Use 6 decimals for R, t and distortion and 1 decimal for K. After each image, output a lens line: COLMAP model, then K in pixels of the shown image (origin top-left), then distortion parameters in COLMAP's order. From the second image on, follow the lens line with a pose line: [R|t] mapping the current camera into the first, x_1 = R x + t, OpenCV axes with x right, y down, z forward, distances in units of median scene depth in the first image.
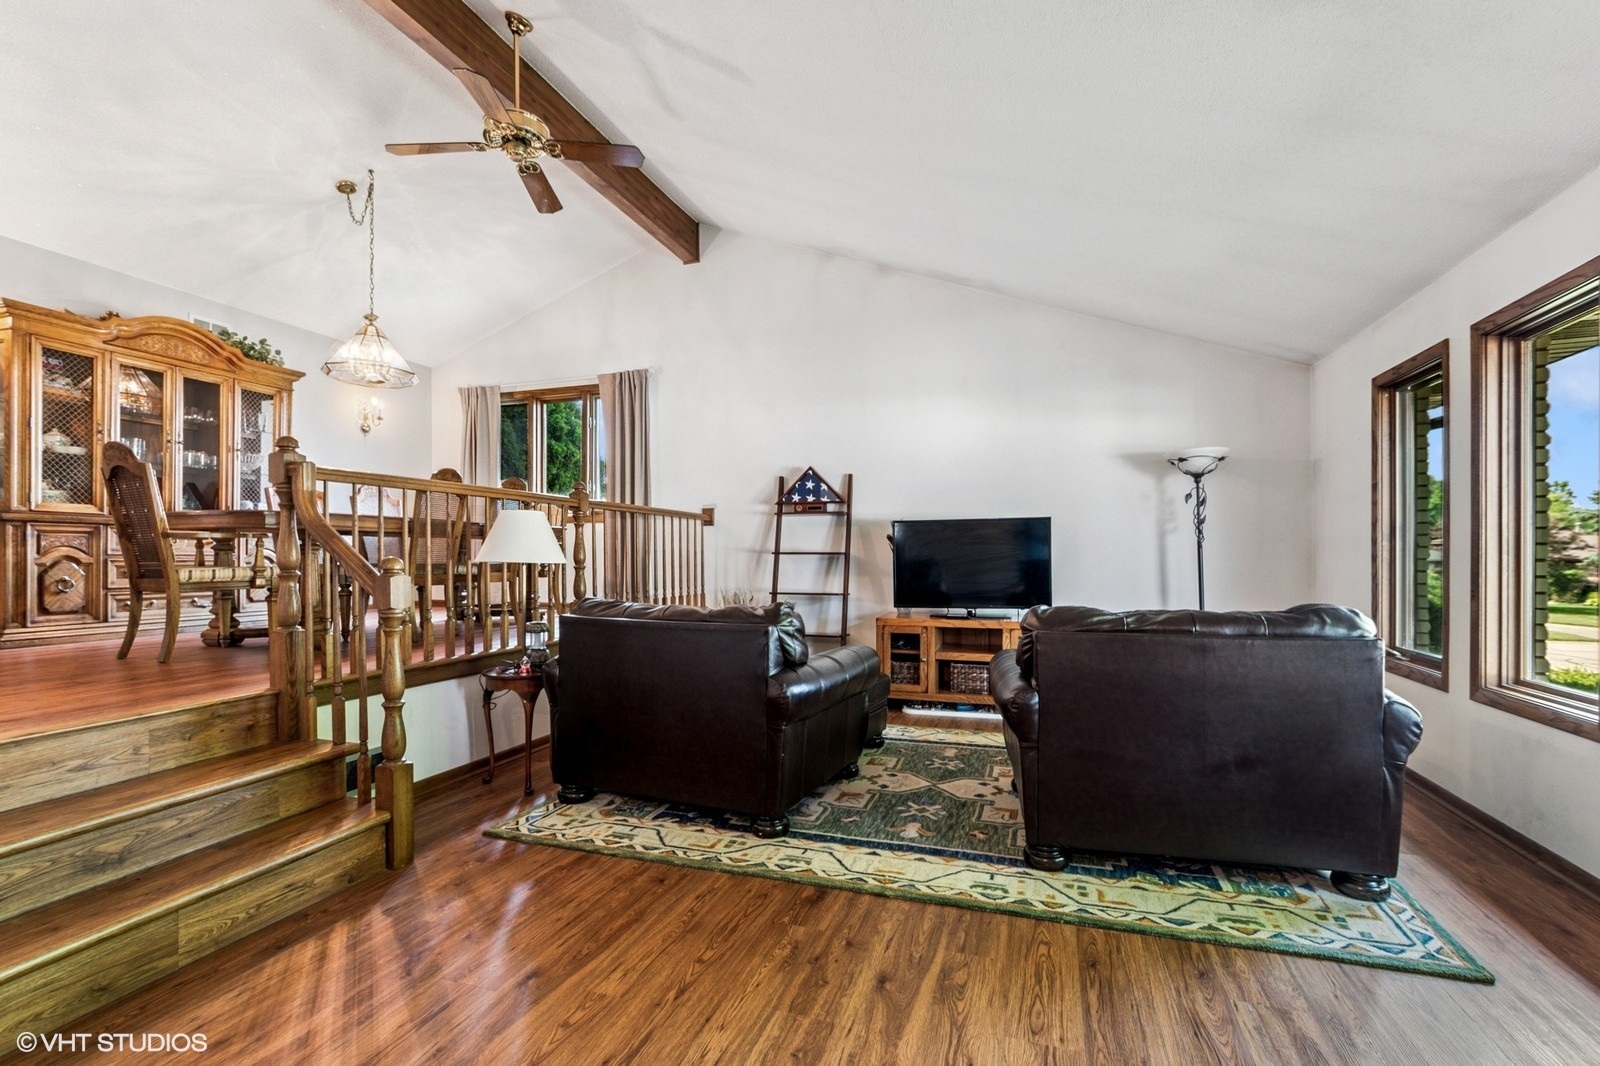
lens RADIAL K [[717.0, 0, 810.2], [0, 717.0, 547.8], [0, 0, 1]] dist [-0.009420, 0.004409]
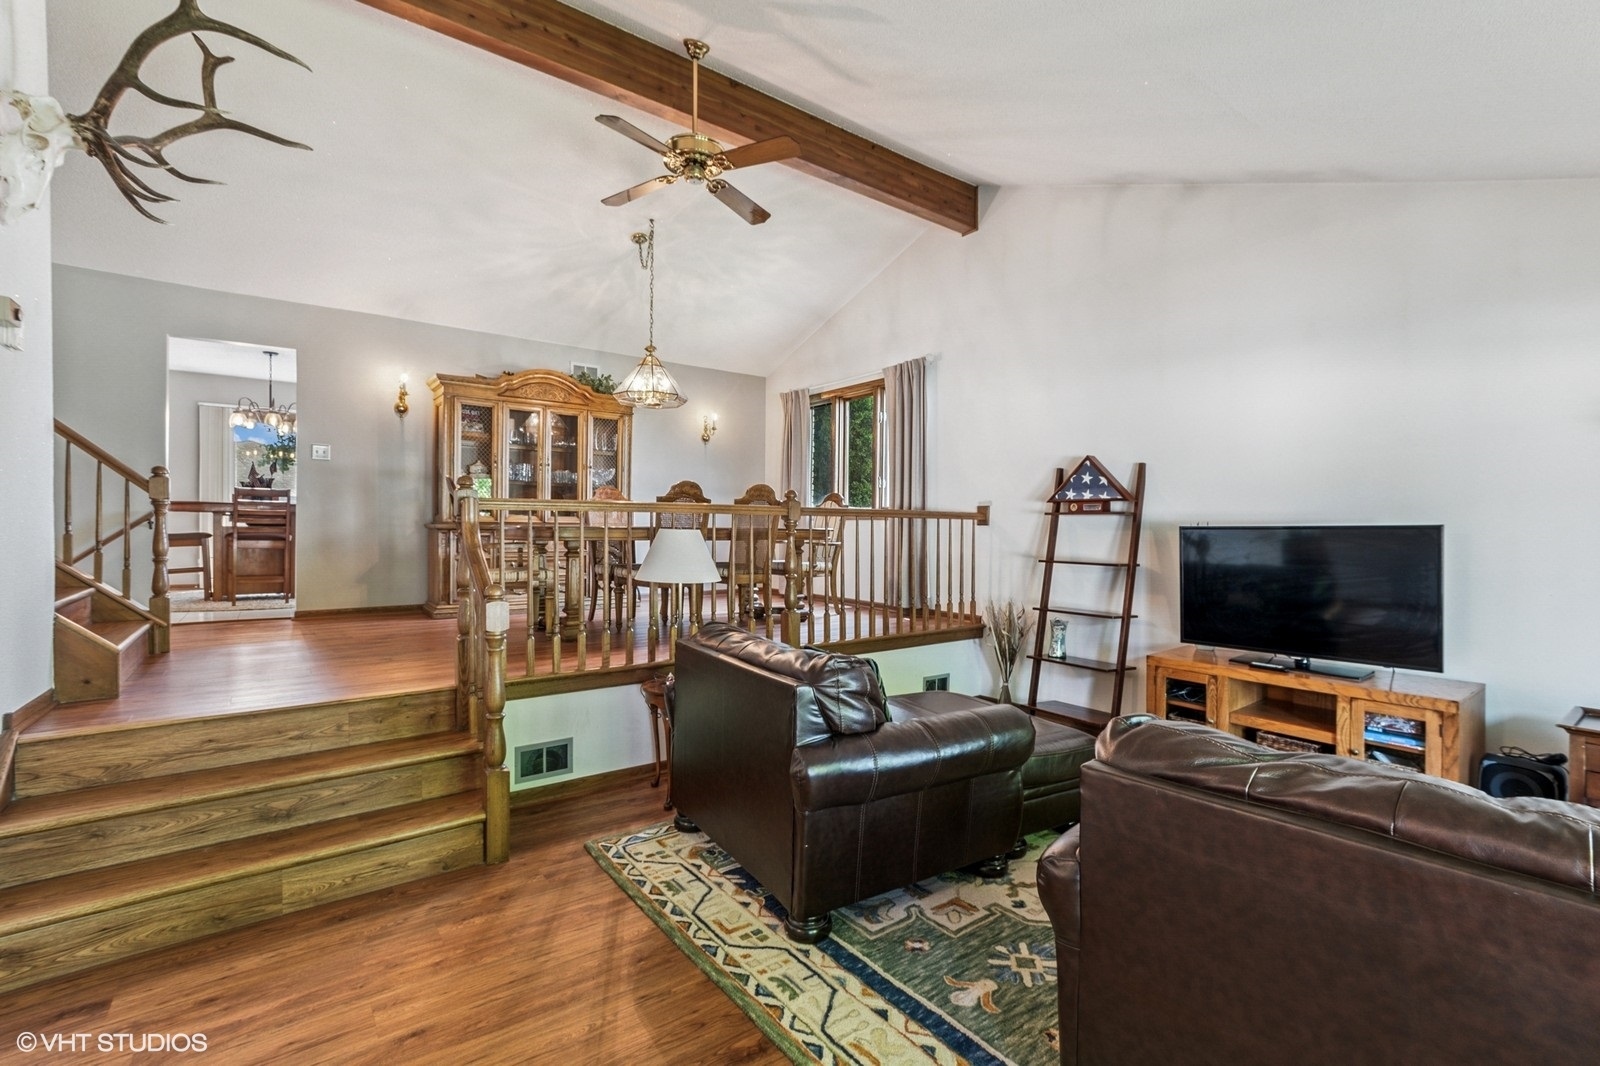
lens RADIAL K [[717.0, 0, 796.4], [0, 717.0, 534.9], [0, 0, 1]] dist [-0.009420, 0.004409]
pose [[0.828306, 0.011945, -0.560149, 0.273123], [-0.003854, 0.999871, 0.015624, -0.053227], [0.560263, -0.010783, 0.828244, 0.216933]]
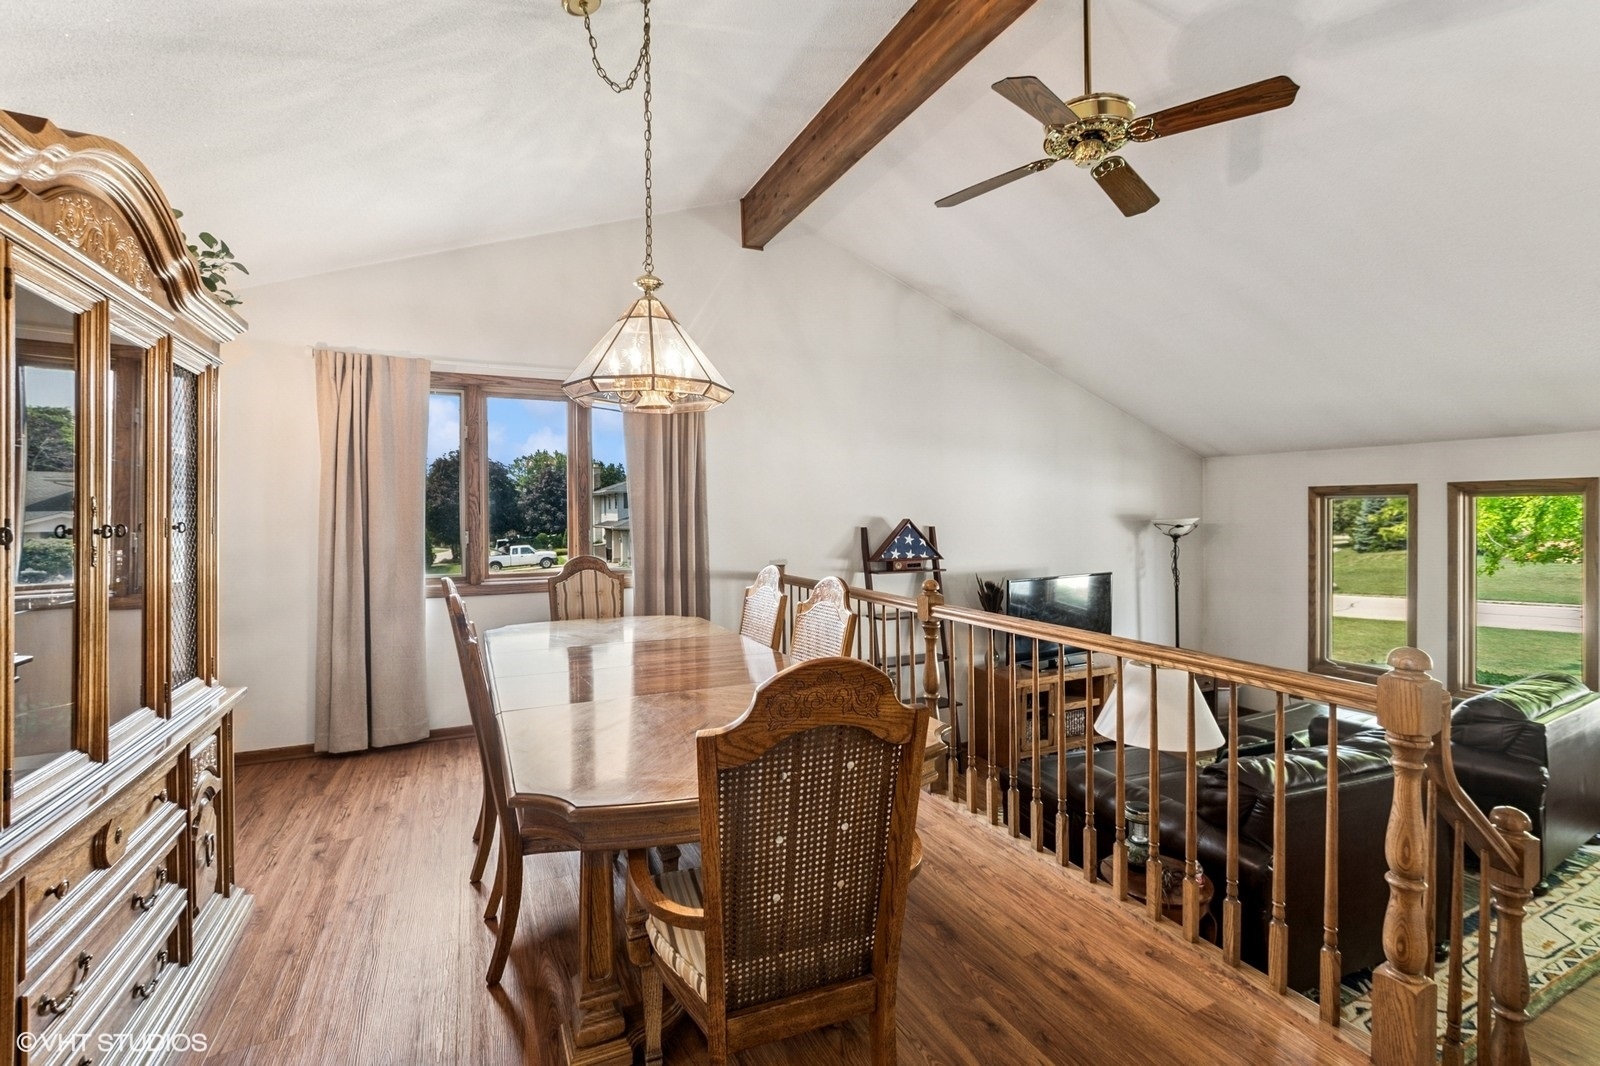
lens RADIAL K [[717.0, 0, 815.6], [0, 717.0, 505.7], [0, 0, 1]] dist [-0.009420, 0.004409]
pose [[0.716968, 0.004046, 0.697094, -1.075436], [-0.002222, 0.999991, -0.003519, -0.191150], [-0.697102, 0.000974, 0.716971, 0.648850]]
